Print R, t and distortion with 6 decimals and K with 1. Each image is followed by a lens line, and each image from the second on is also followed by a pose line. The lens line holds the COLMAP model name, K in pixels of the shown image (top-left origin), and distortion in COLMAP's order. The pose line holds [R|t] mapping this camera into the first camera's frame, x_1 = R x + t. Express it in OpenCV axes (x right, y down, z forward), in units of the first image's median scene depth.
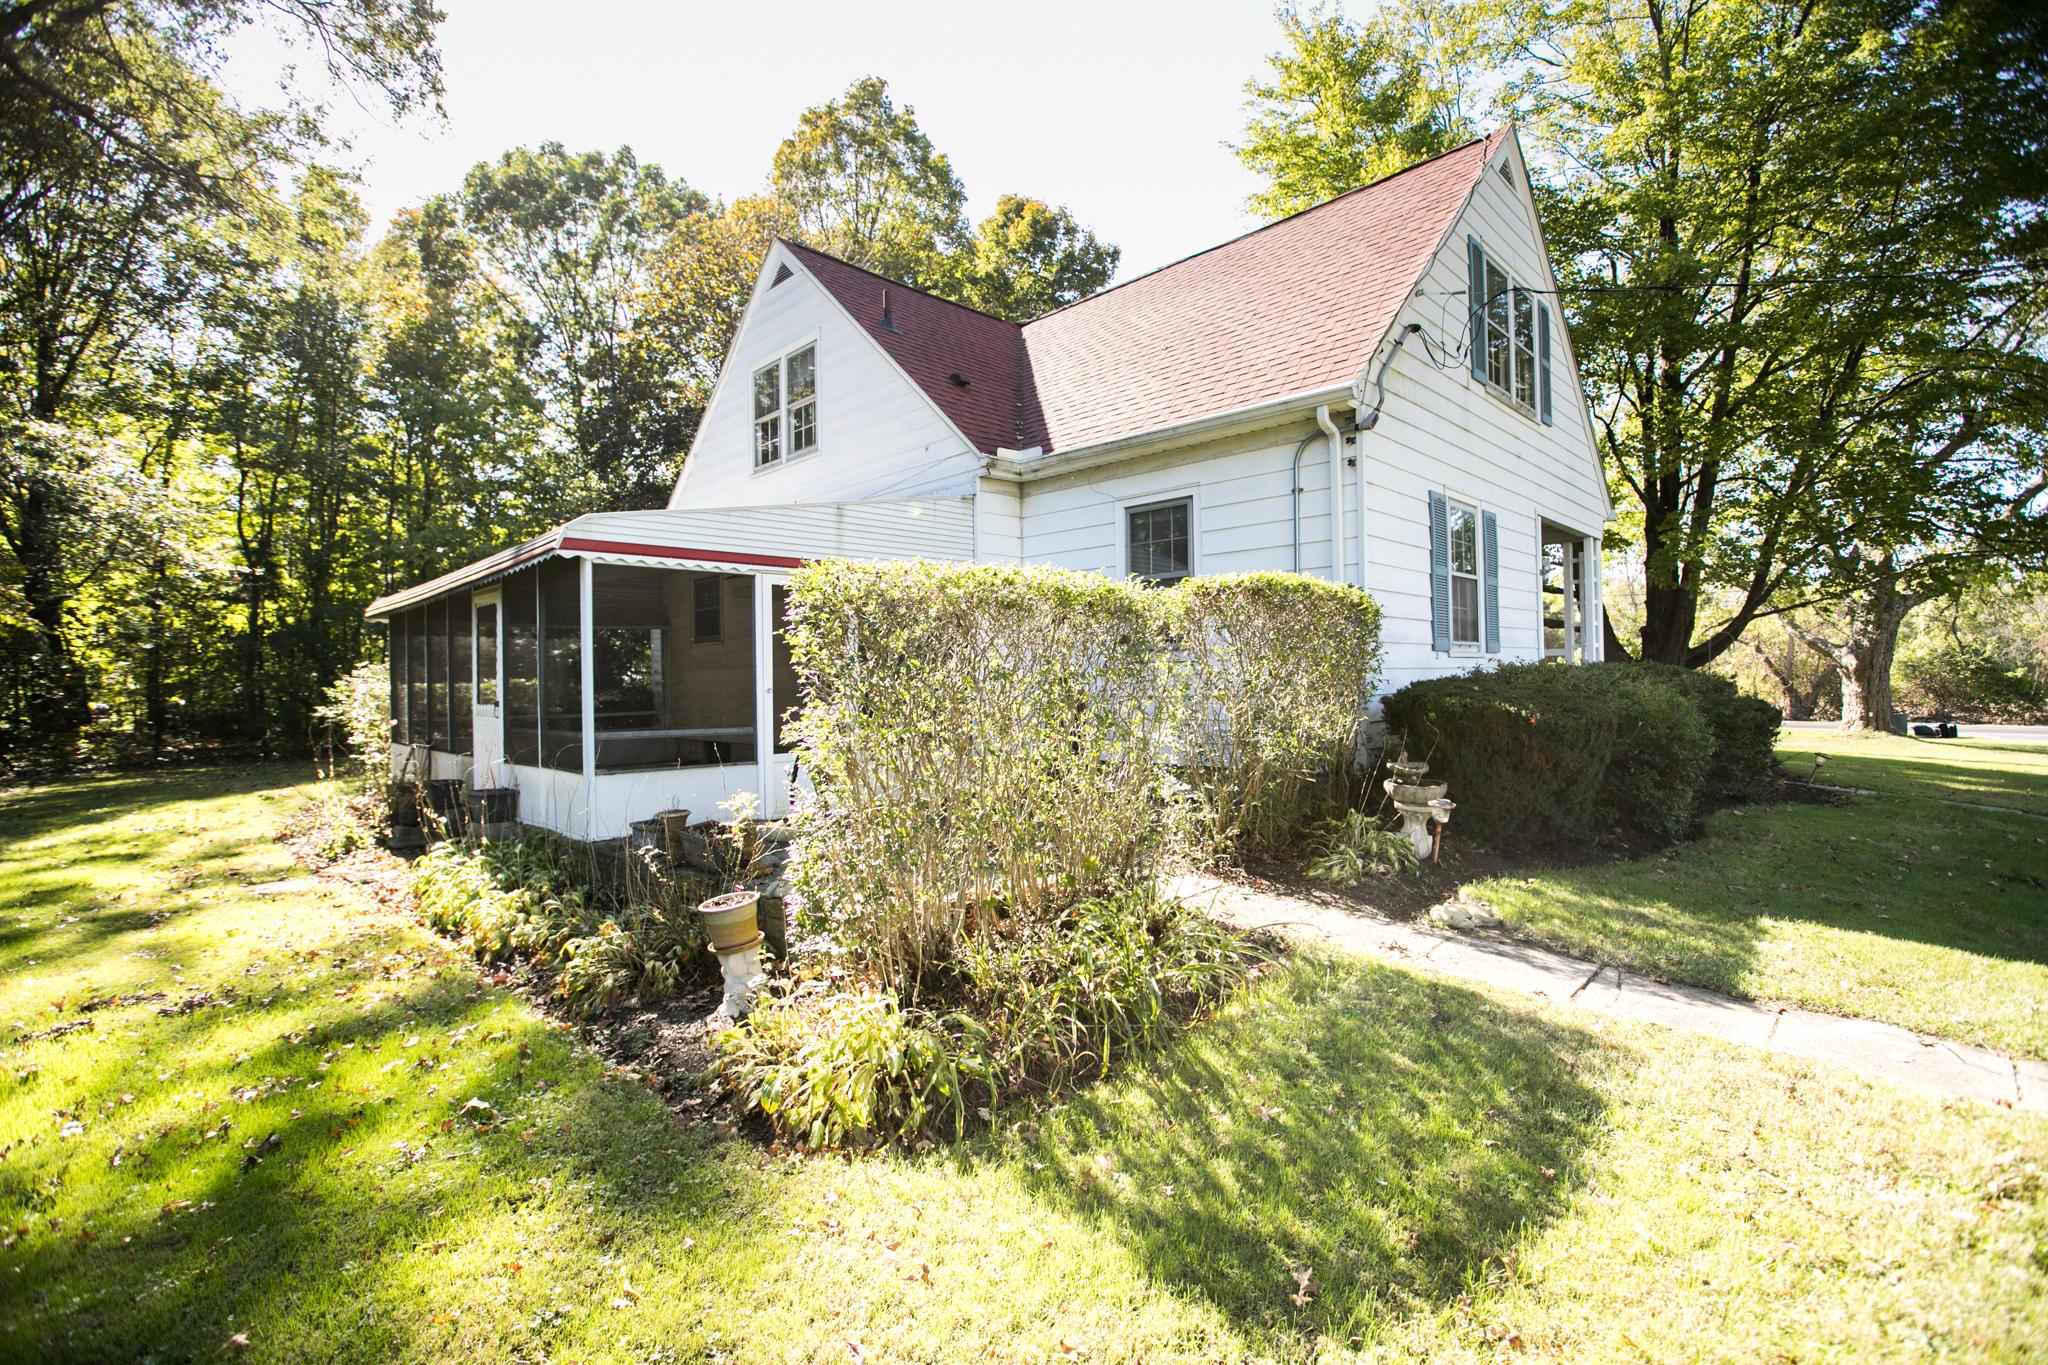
lens RADIAL K [[925.0, 0, 1061.2], [0, 925.0, 683.9], [0, 0, 1]] dist [-0.038782, 0.000550]
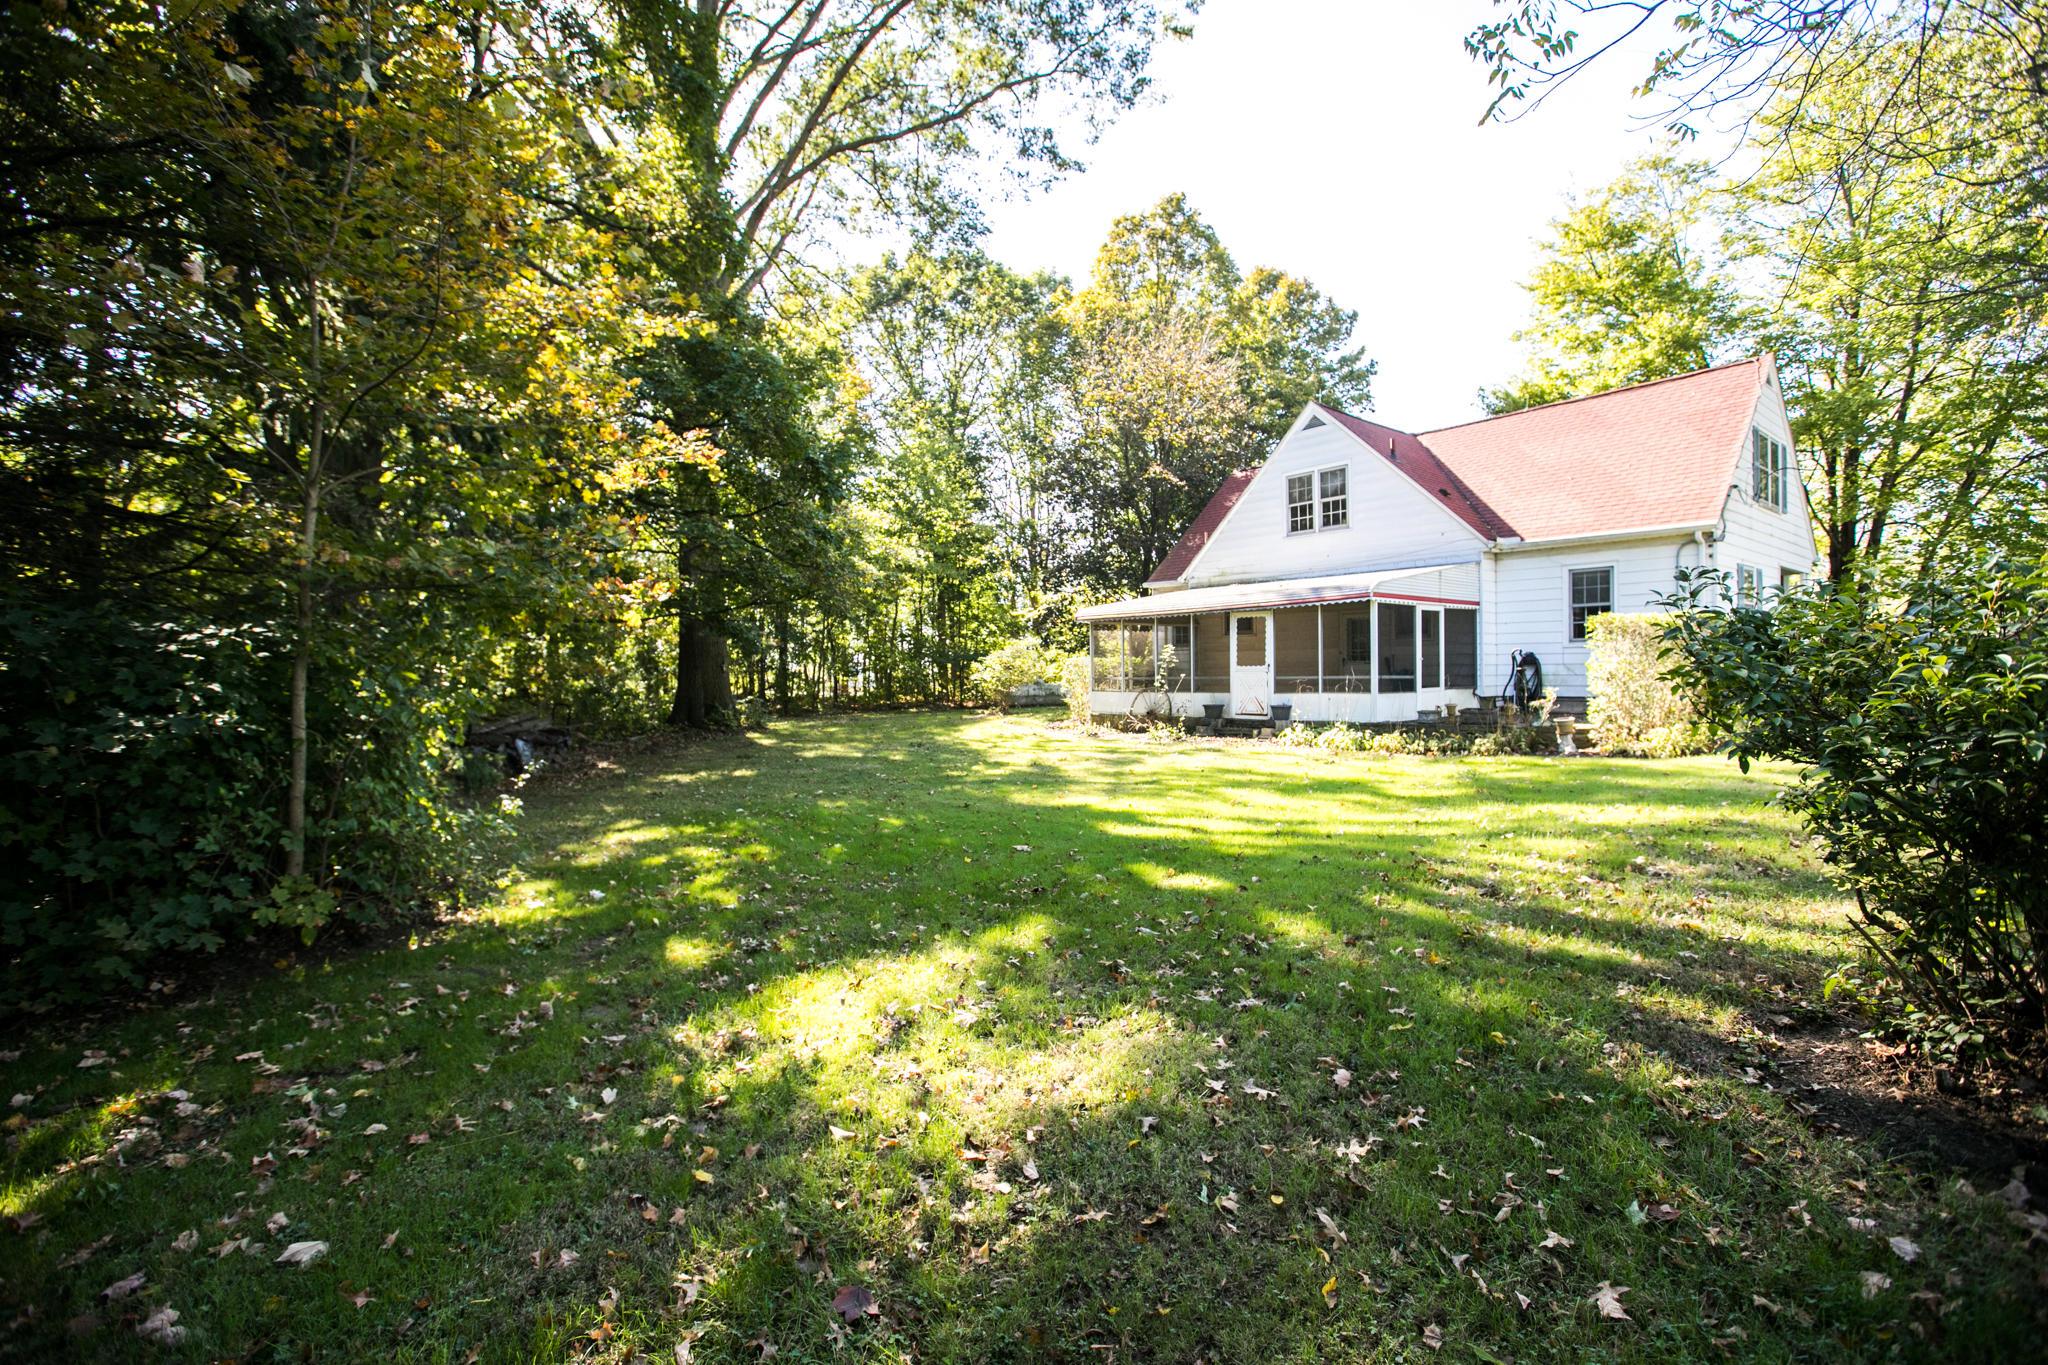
lens RADIAL K [[925.0, 0, 1036.3], [0, 925.0, 675.3], [0, 0, 1]] dist [-0.038782, 0.000550]
pose [[0.991952, 0.011694, -0.126074, -0.623994], [-0.011012, 0.999921, 0.006105, 0.028283], [0.126135, -0.004667, 0.992002, -0.830661]]
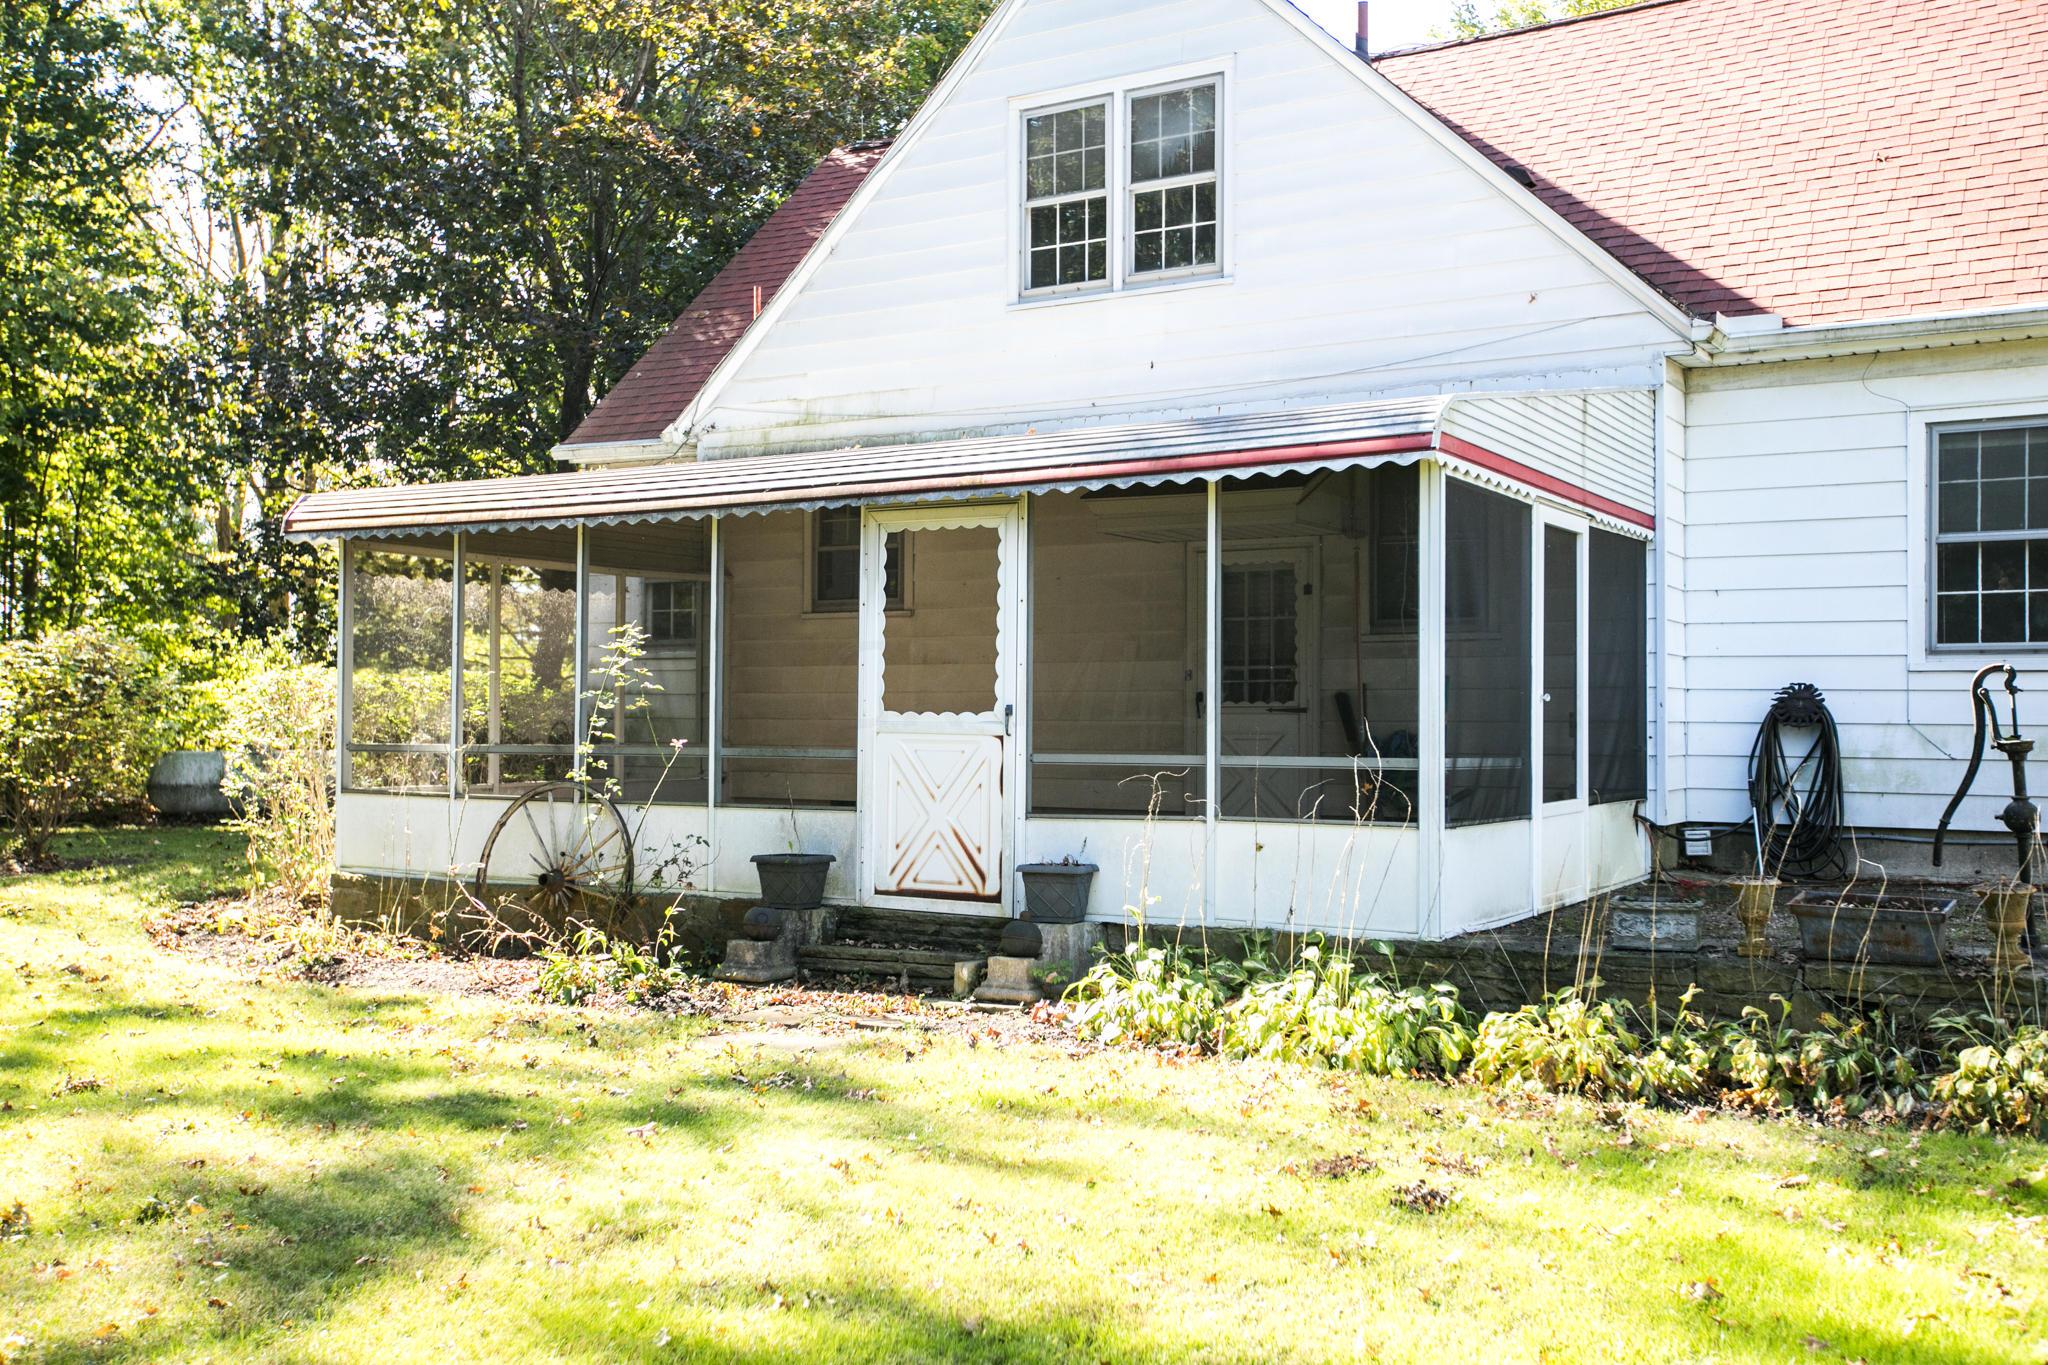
lens RADIAL K [[1892.5, 0, 1025.7], [0, 1892.5, 687.9], [0, 0, 1]] dist [-0.009254, 0.000000]
pose [[0.976210, 0.032214, 0.214423, -0.605259], [-0.028098, 0.999358, -0.022216, 0.025094], [-0.215001, 0.015662, 0.976488, -0.087583]]
